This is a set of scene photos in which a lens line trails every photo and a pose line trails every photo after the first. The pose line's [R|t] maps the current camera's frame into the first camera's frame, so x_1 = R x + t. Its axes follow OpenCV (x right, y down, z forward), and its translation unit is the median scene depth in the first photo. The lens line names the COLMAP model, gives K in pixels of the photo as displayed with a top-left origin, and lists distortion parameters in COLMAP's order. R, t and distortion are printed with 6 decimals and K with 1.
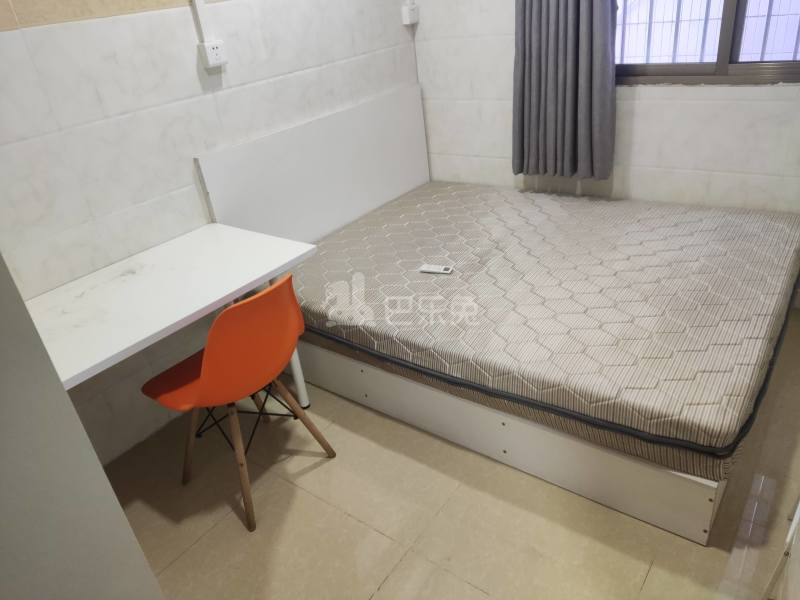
lens RADIAL K [[584.7, 0, 400.7], [0, 584.7, 300.0], [0, 0, 1]] dist [0.004428, -0.008793]
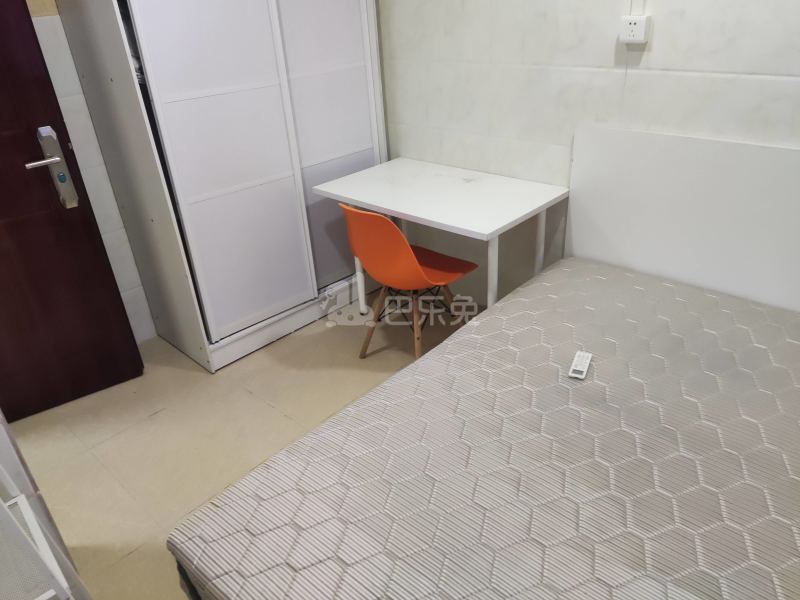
lens RADIAL K [[584.7, 0, 398.9], [0, 584.7, 298.4], [0, 0, 1]] dist [0.004428, -0.008793]
pose [[-0.114423, 0.570310, -0.813421, 0.716798], [-0.394555, 0.725362, 0.564071, -0.492099], [0.911720, 0.385482, 0.142020, 0.706273]]
